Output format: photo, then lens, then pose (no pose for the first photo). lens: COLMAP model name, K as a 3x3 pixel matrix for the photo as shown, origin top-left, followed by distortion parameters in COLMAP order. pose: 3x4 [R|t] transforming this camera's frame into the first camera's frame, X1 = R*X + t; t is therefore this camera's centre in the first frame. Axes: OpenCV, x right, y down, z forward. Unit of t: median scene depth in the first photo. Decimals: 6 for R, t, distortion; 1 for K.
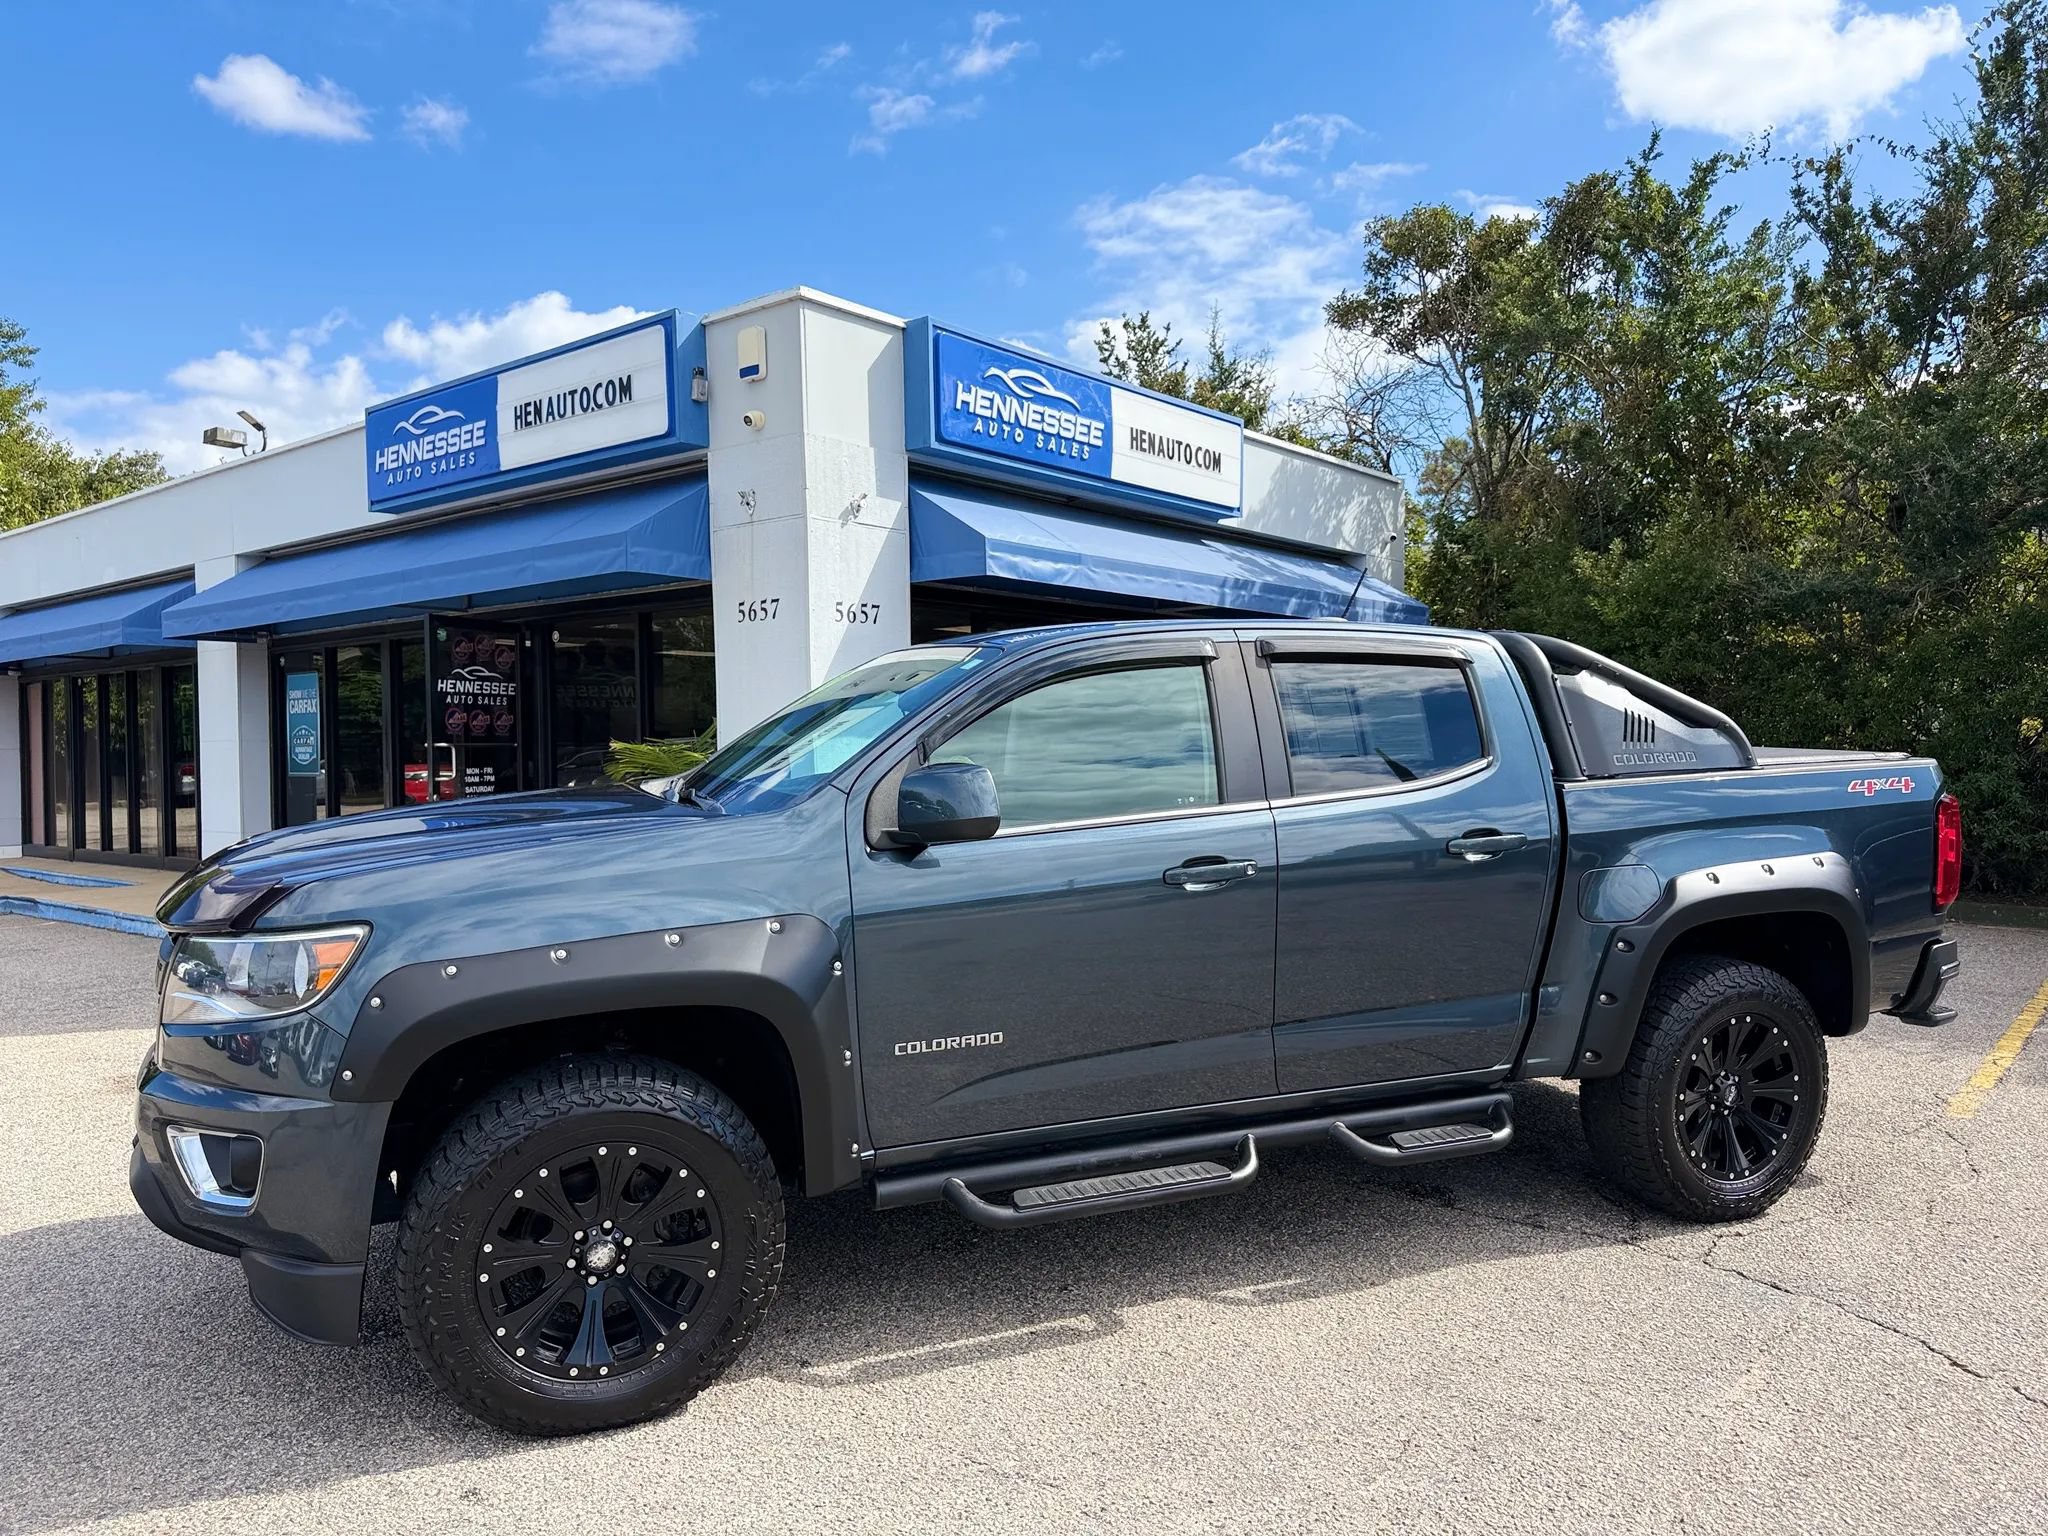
lens RADIAL K [[1456.7, 0, 1041.6], [0, 1456.7, 768.6], [0, 0, 1]] dist [0.110033, -0.165925]
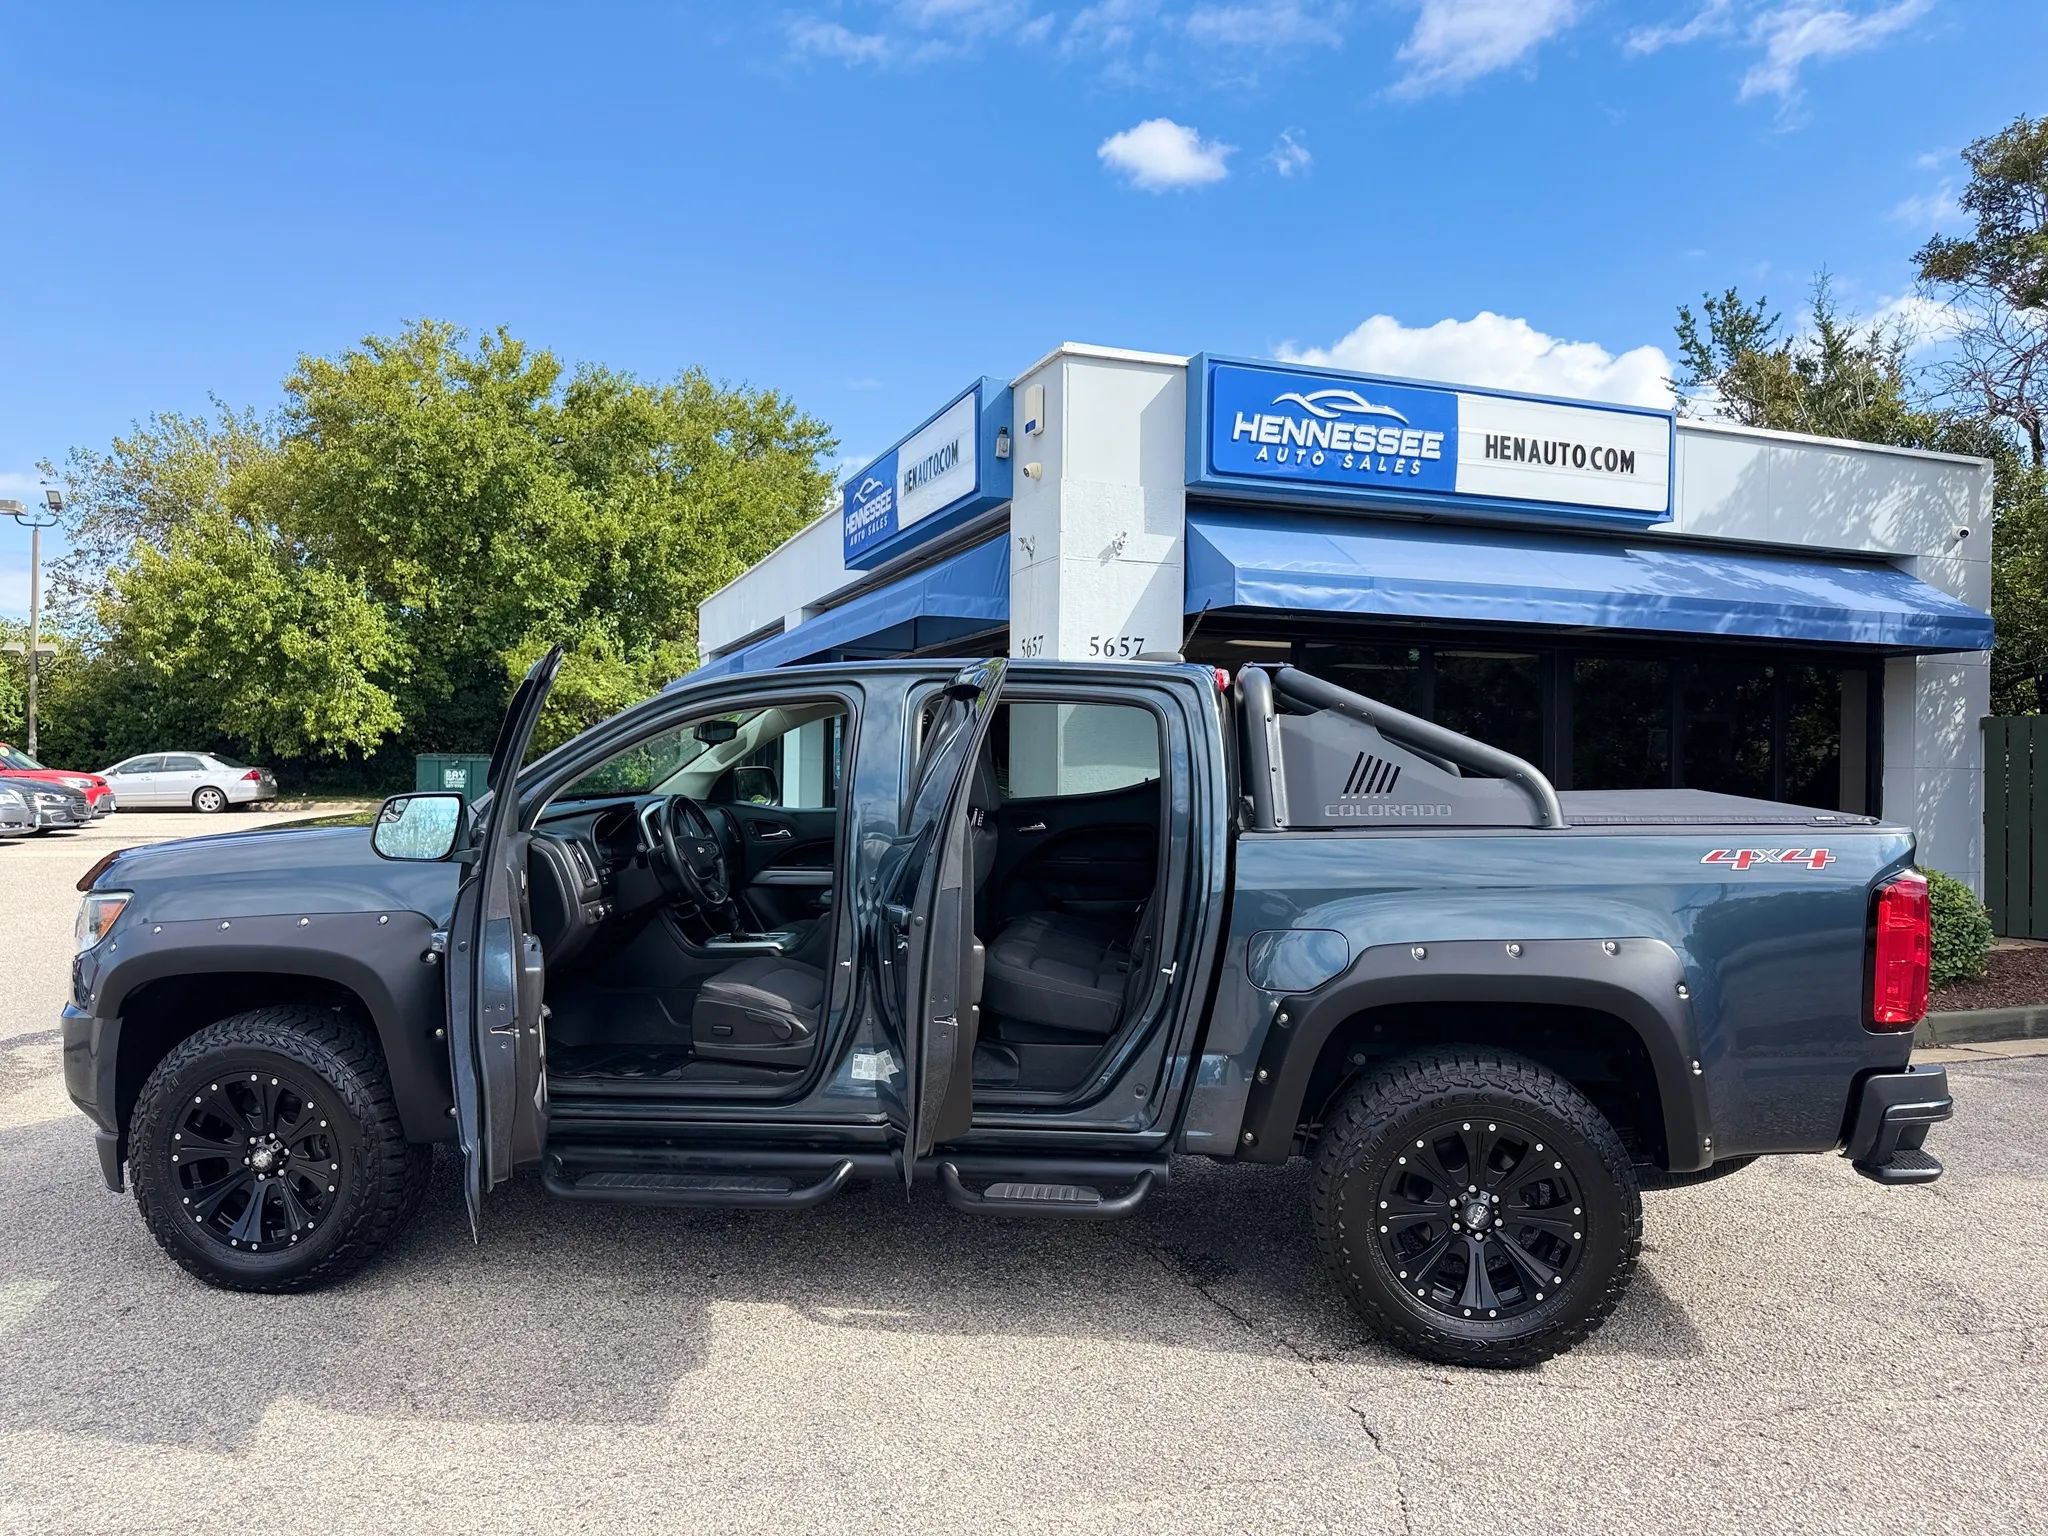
lens RADIAL K [[1453.7, 0, 1016.5], [0, 1453.7, 770.8], [0, 0, 1]] dist [0.090580, -0.131967]
pose [[0.859303, 0.021875, -0.510998, 0.291175], [-0.029568, 0.999539, -0.006932, -0.007652], [0.510611, 0.021066, 0.859554, 0.065576]]
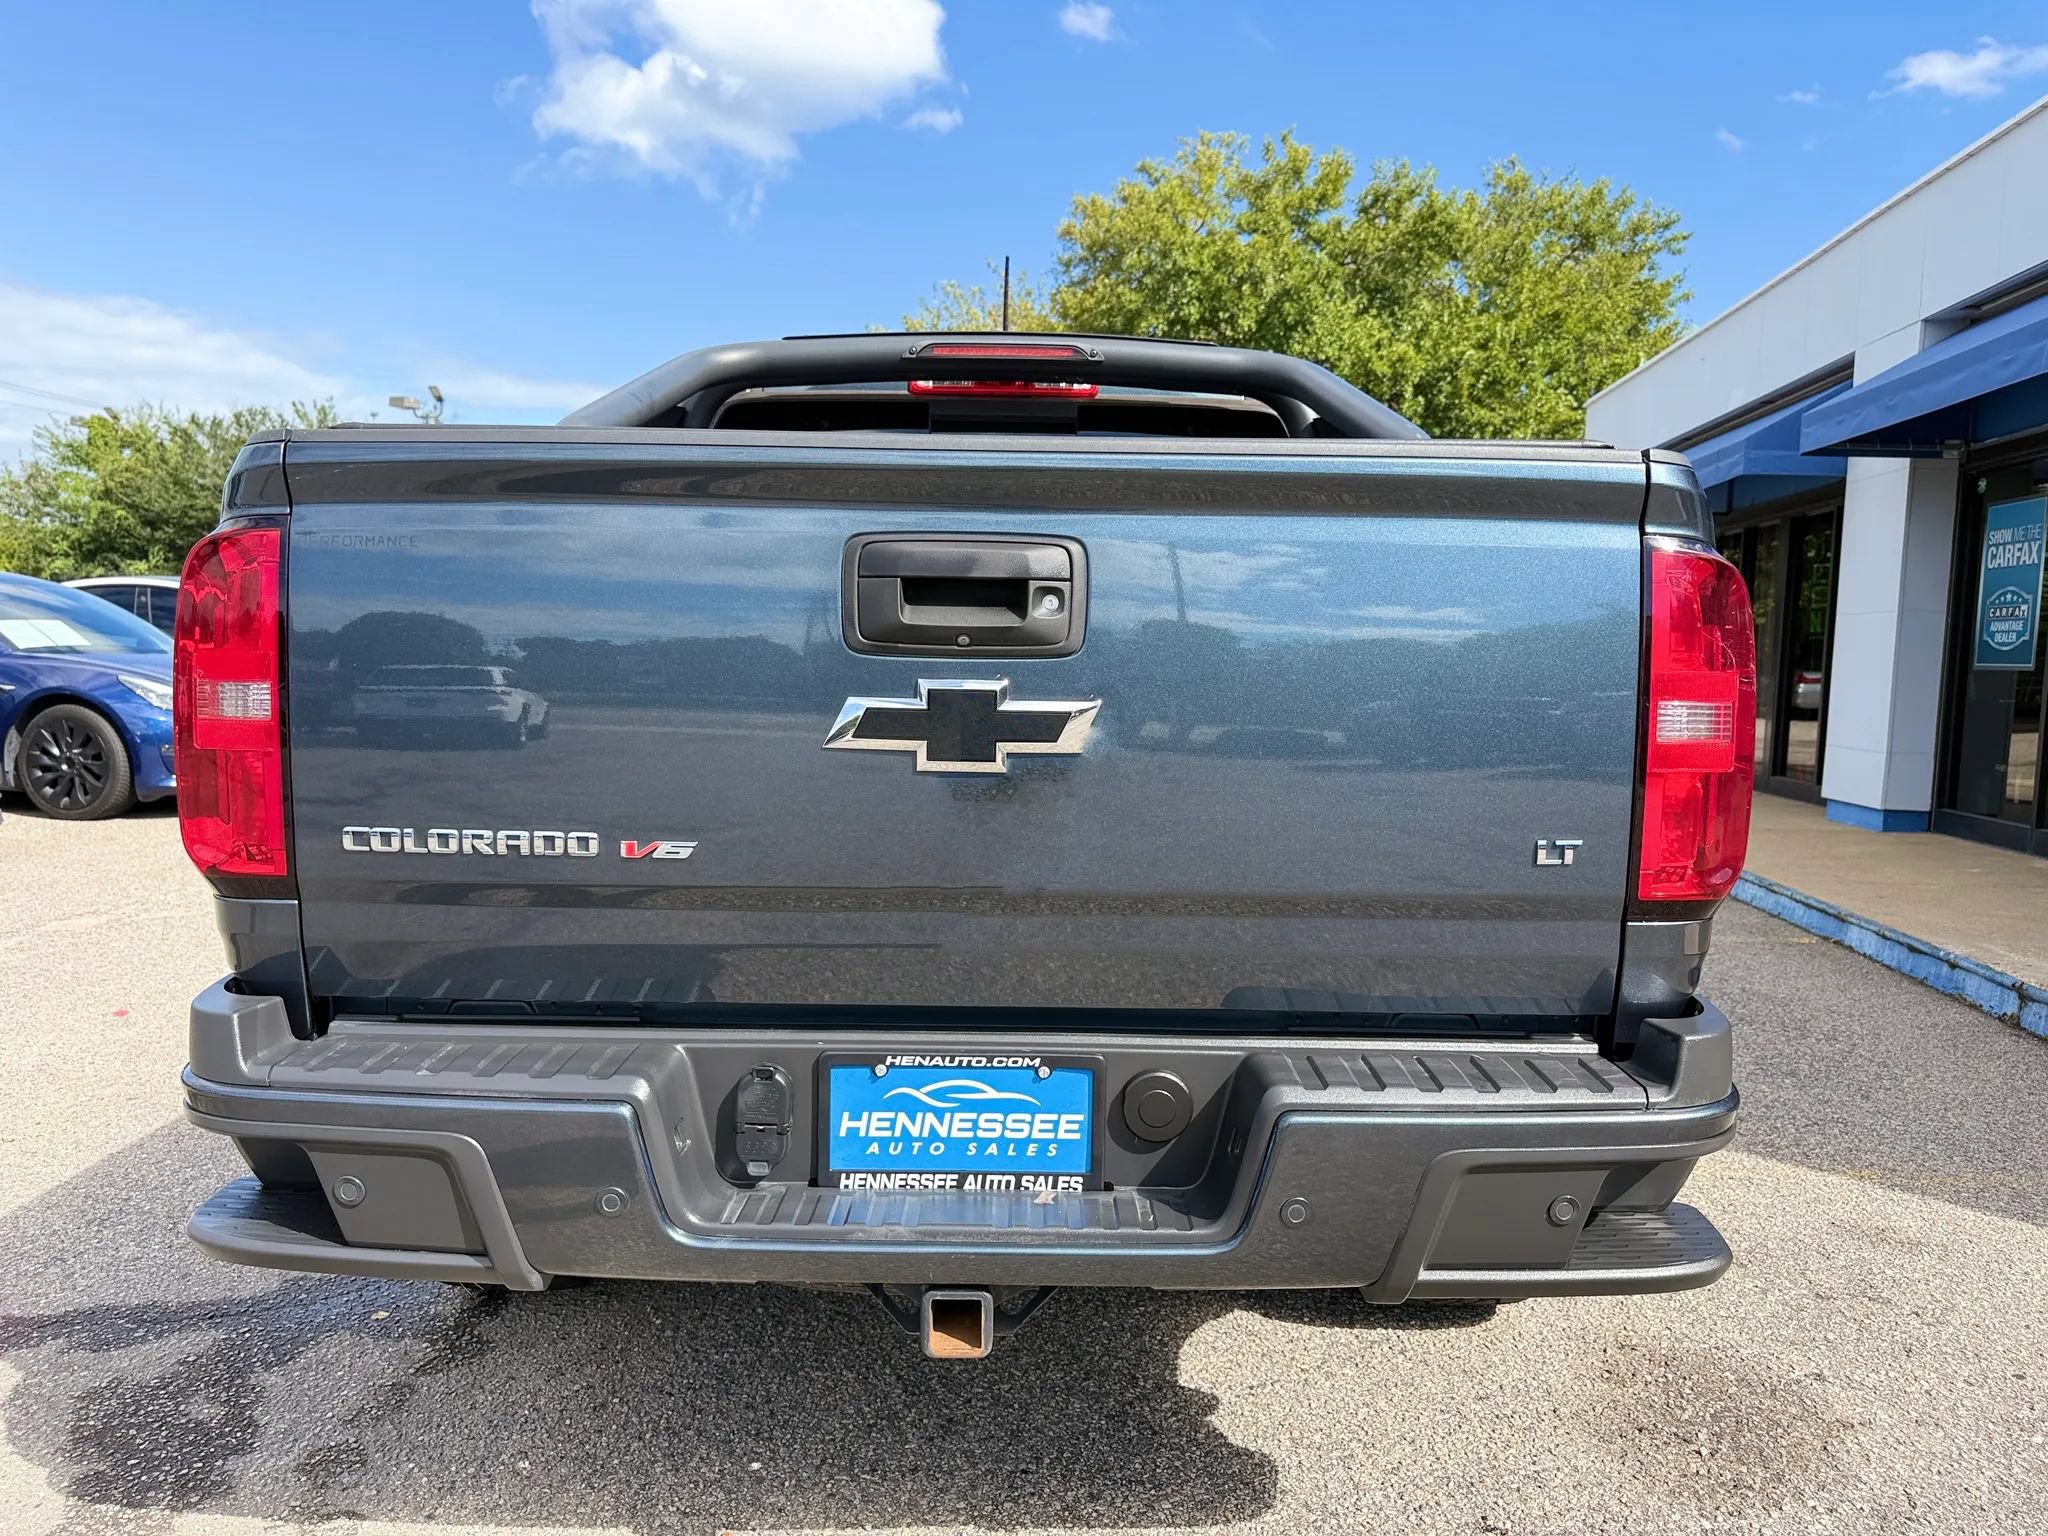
lens RADIAL K [[1458.1, 0, 1026.9], [0, 1458.1, 775.2], [0, 0, 1]] dist [0.003461, -0.004023]
pose [[0.529267, 0.099934, -0.842549, -0.241791], [-0.047936, 0.994975, 0.087901, 0.018170], [0.847100, -0.006135, 0.531398, 0.410322]]
